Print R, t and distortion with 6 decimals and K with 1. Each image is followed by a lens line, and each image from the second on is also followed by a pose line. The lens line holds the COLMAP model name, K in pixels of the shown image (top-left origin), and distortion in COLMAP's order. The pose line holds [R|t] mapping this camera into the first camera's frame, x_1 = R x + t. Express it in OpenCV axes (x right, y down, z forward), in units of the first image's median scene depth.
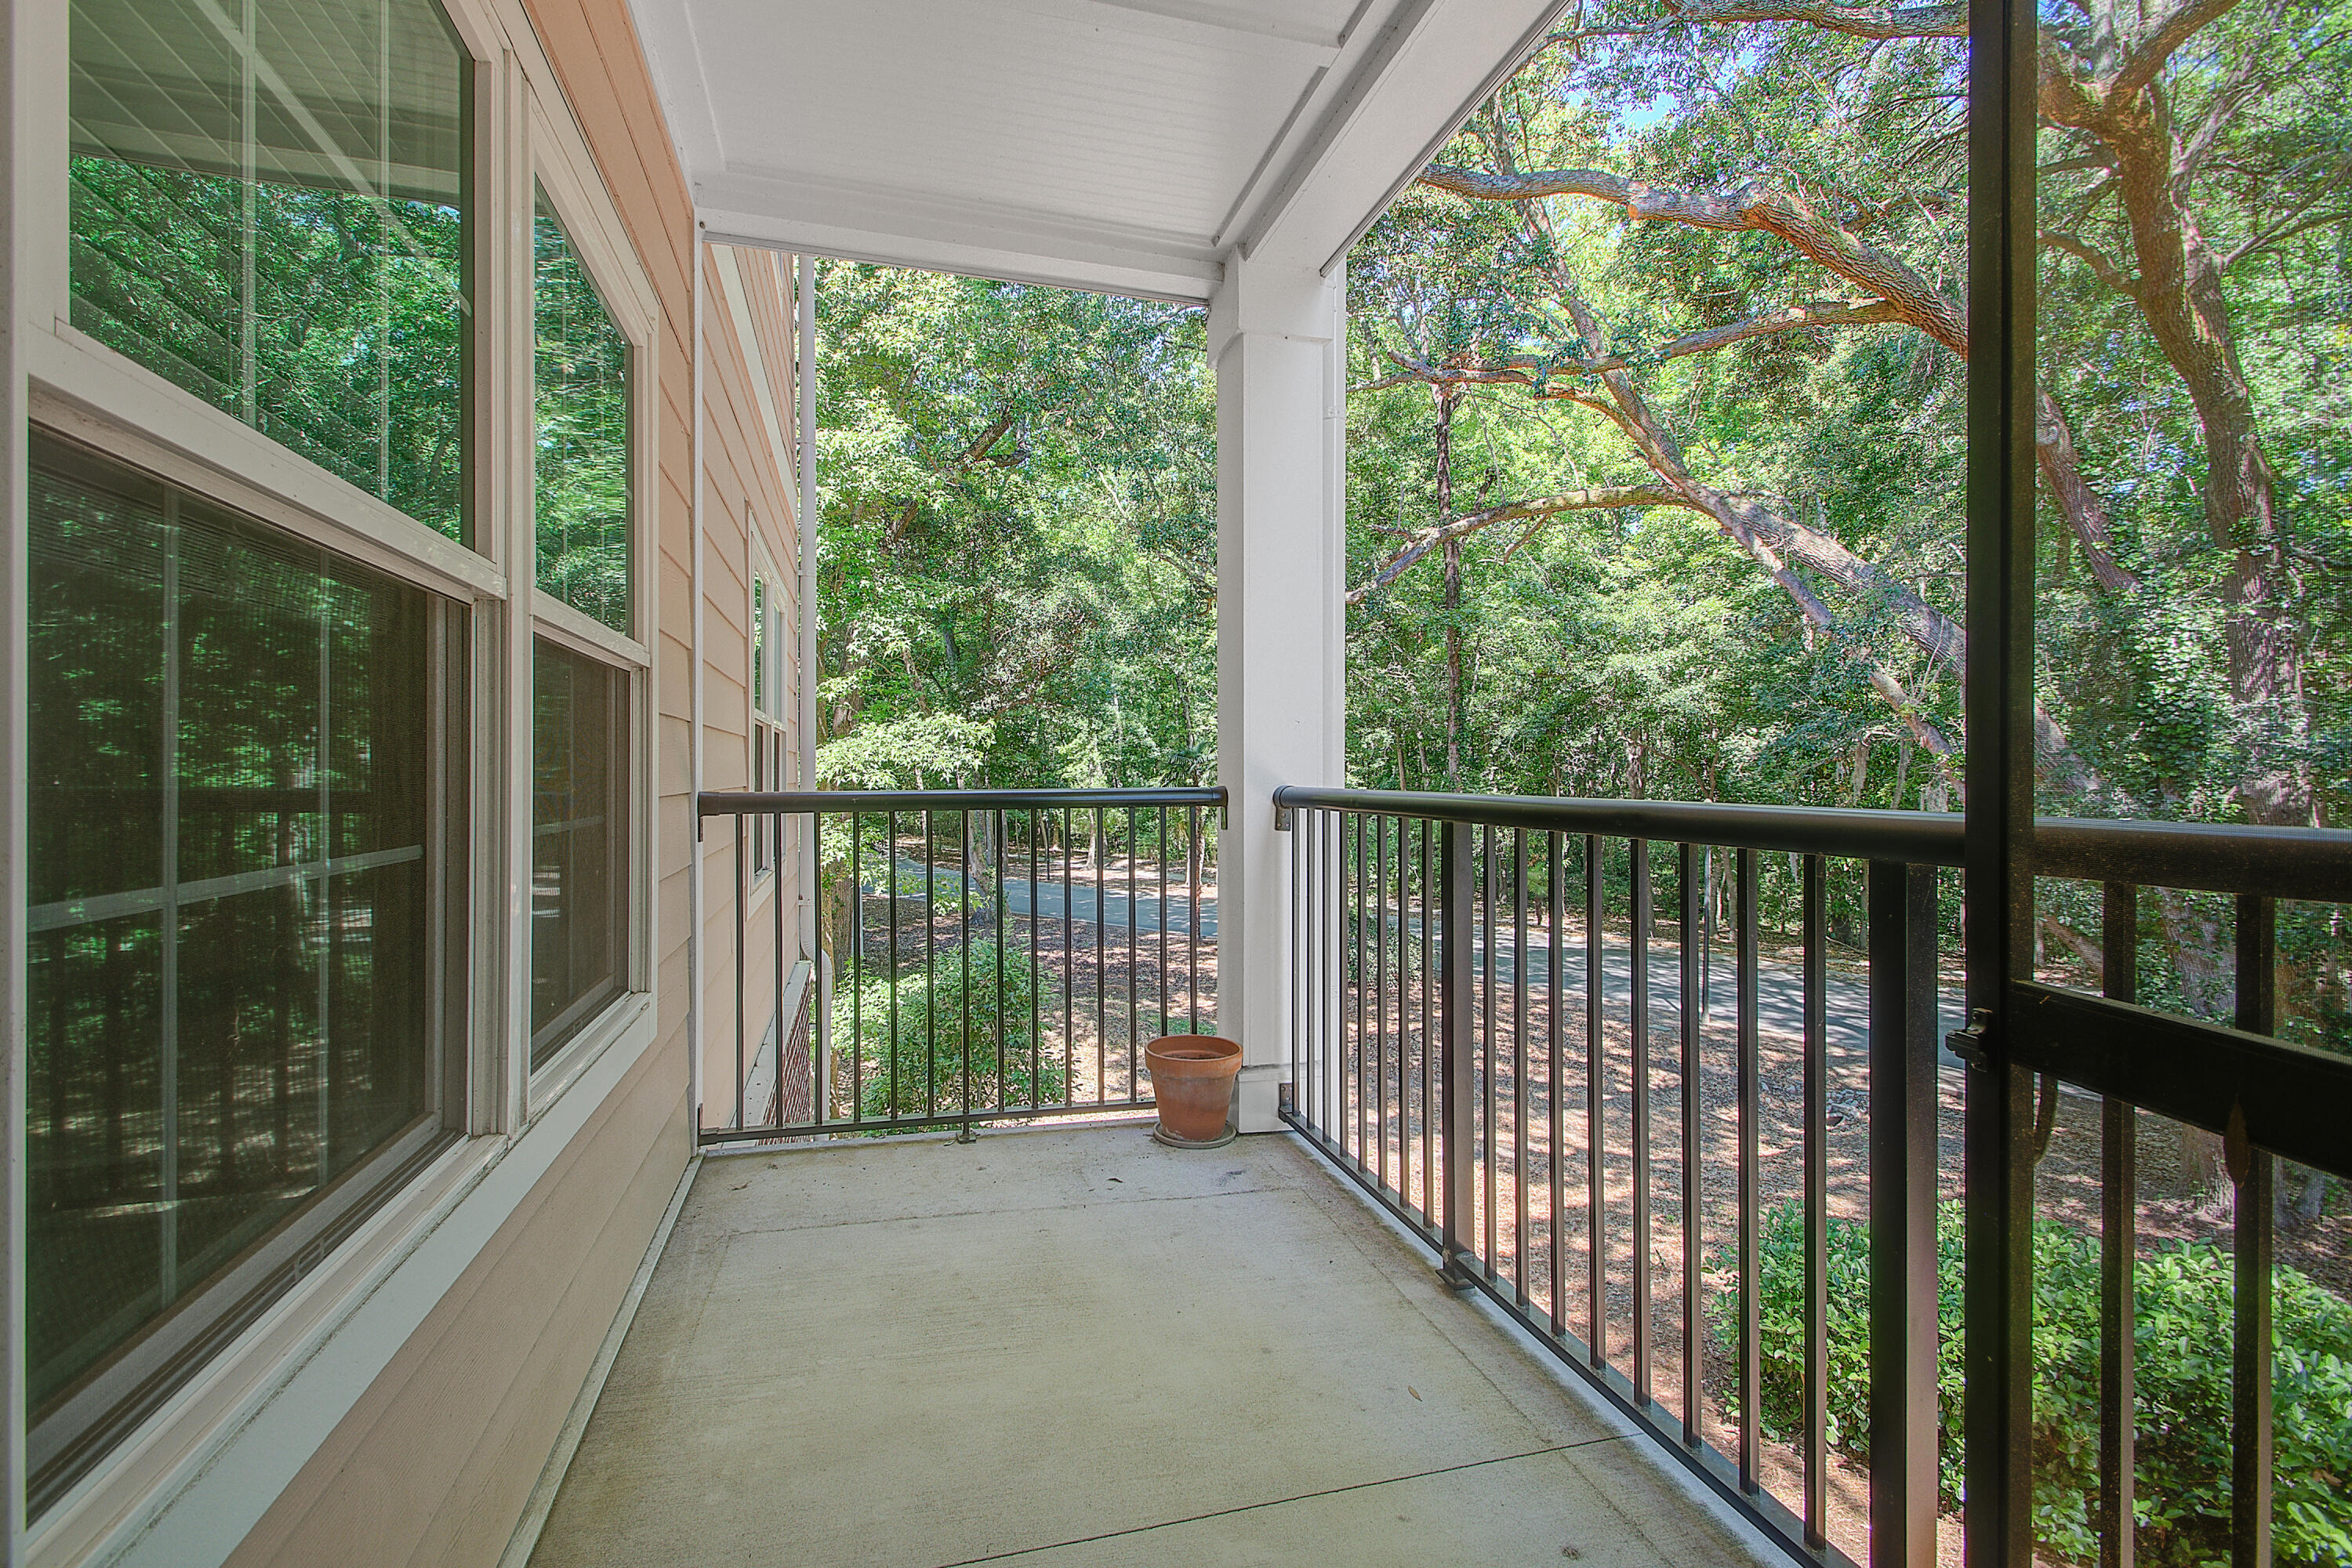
lens RADIAL K [[1030.5, 0, 1172.9], [0, 1030.5, 768.6], [0, 0, 1]] dist [0.001029, 0.000435]
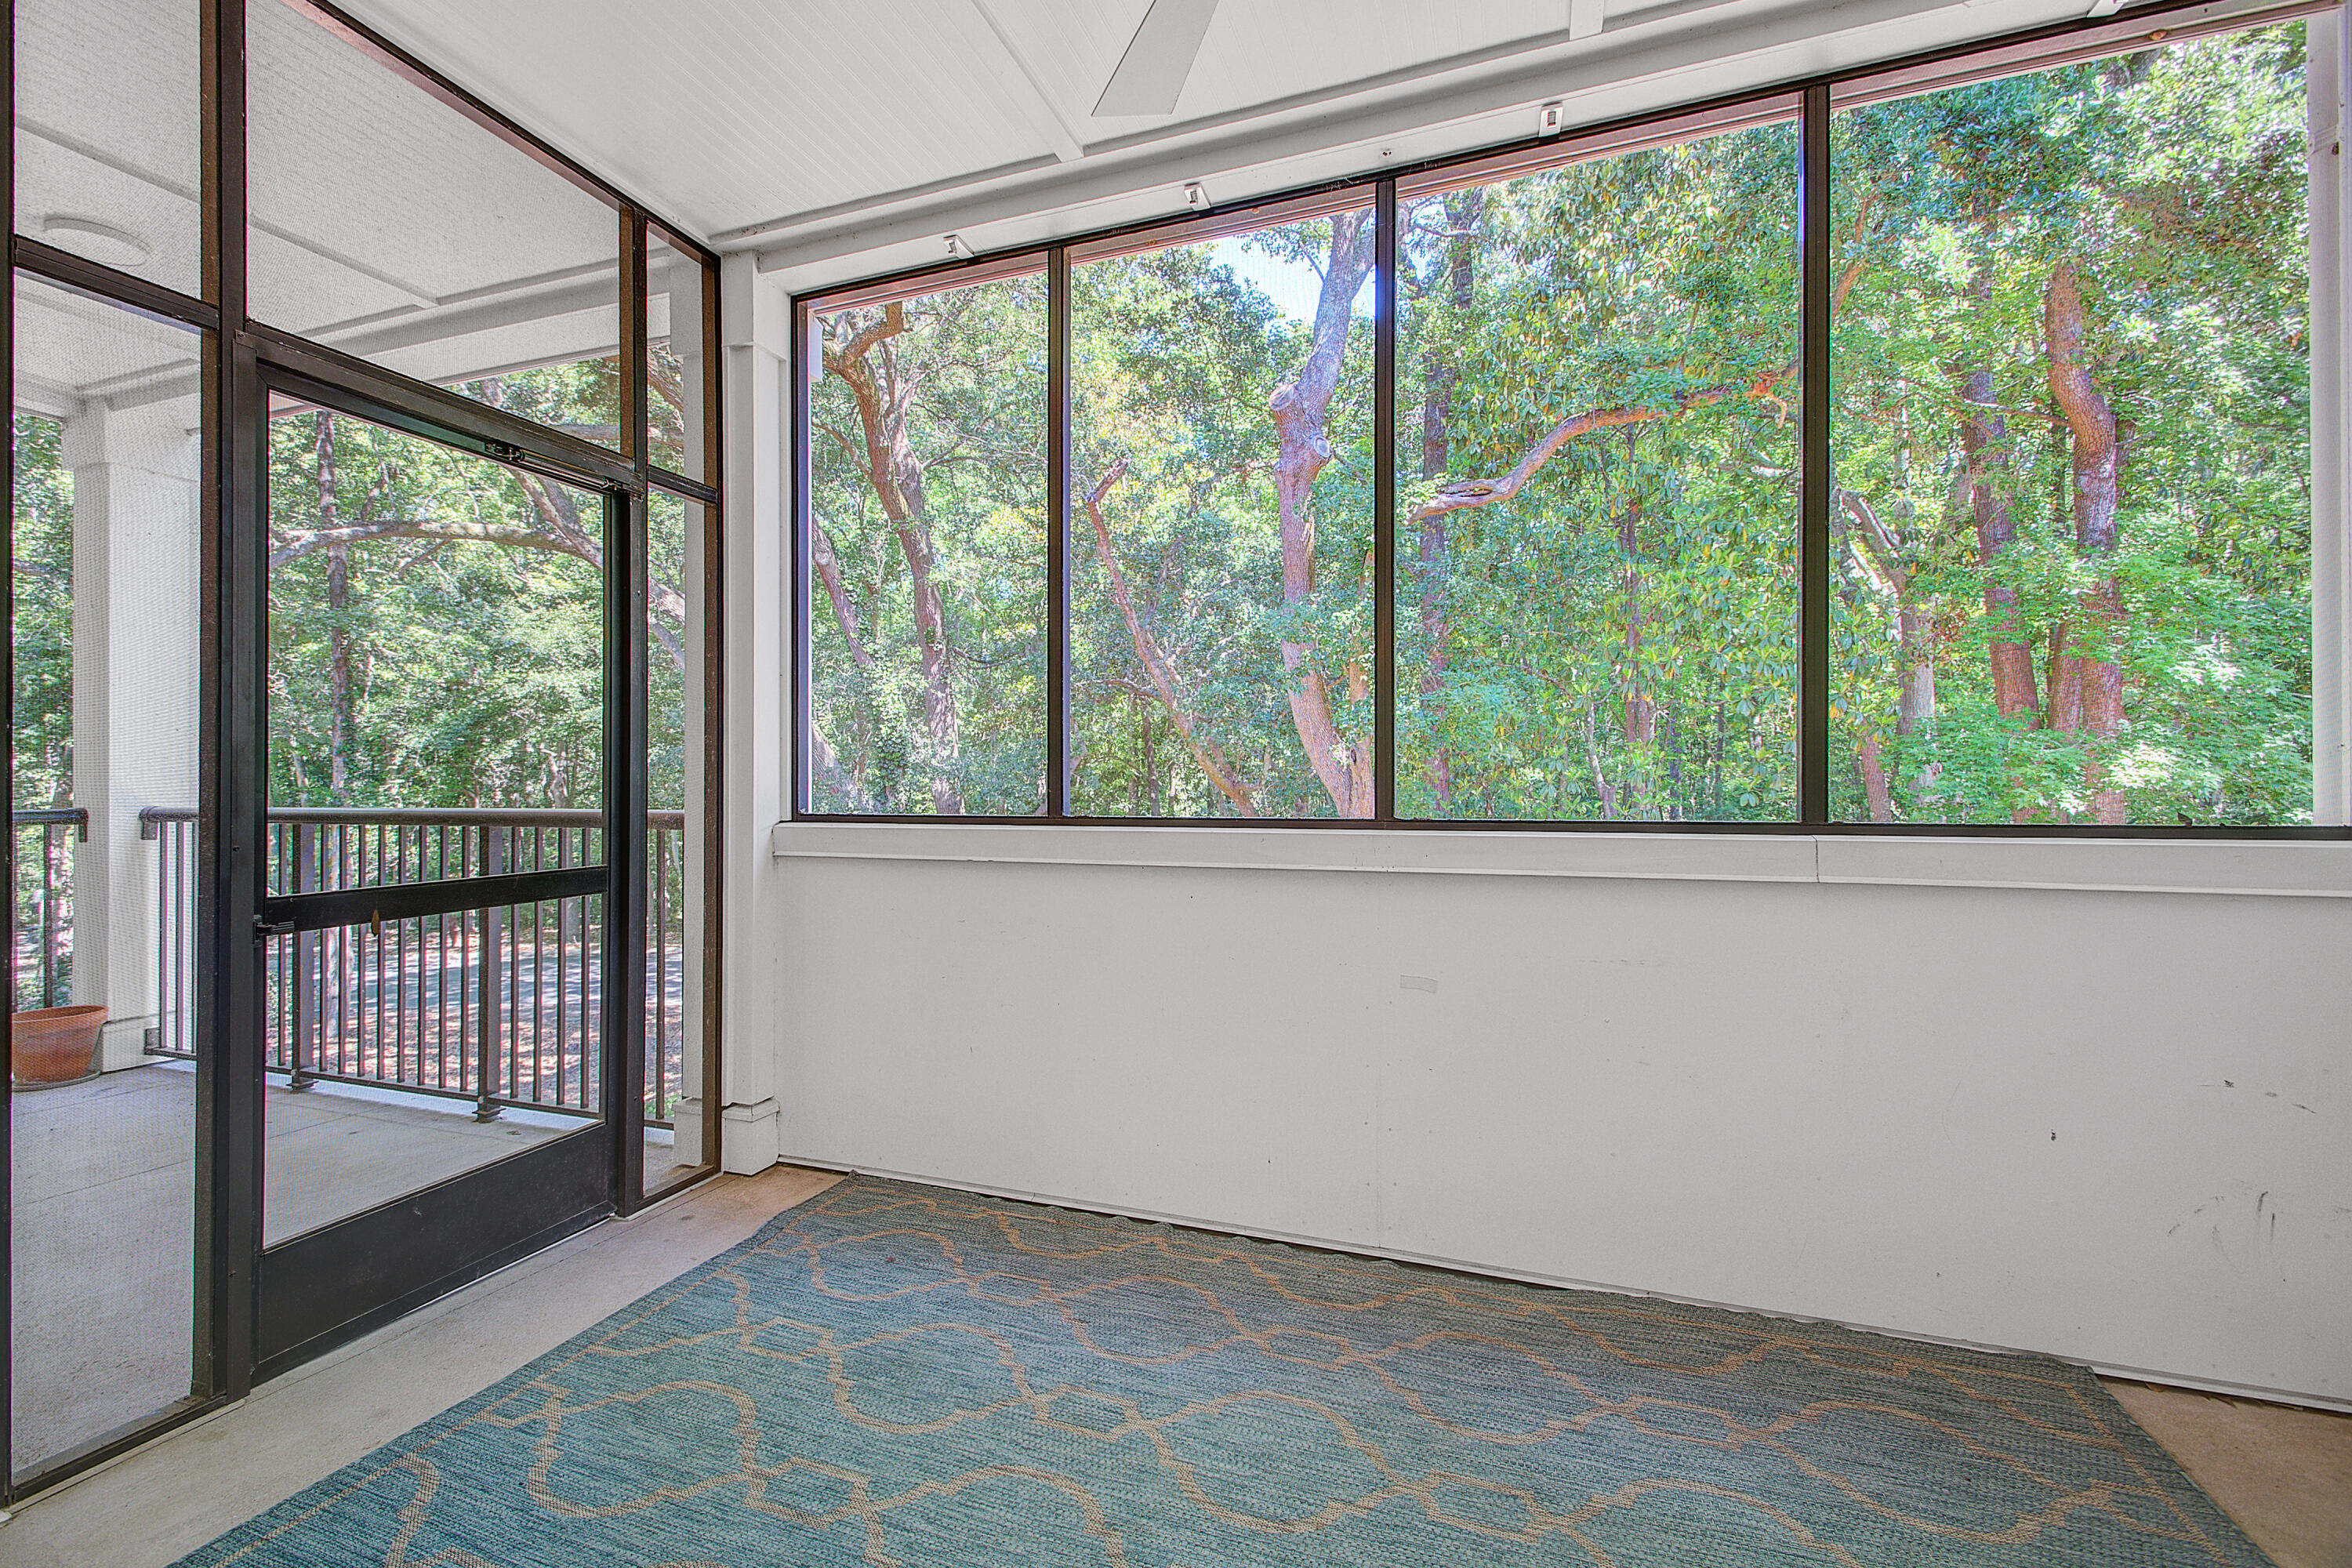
lens RADIAL K [[1030.5, 0, 1172.9], [0, 1030.5, 768.6], [0, 0, 1]] dist [0.001029, 0.000435]
pose [[0.590264, -0.000235, 0.807210, -0.027581], [0.007688, 0.999956, -0.005330, -0.001920], [-0.807174, 0.009352, 0.590240, -0.124813]]
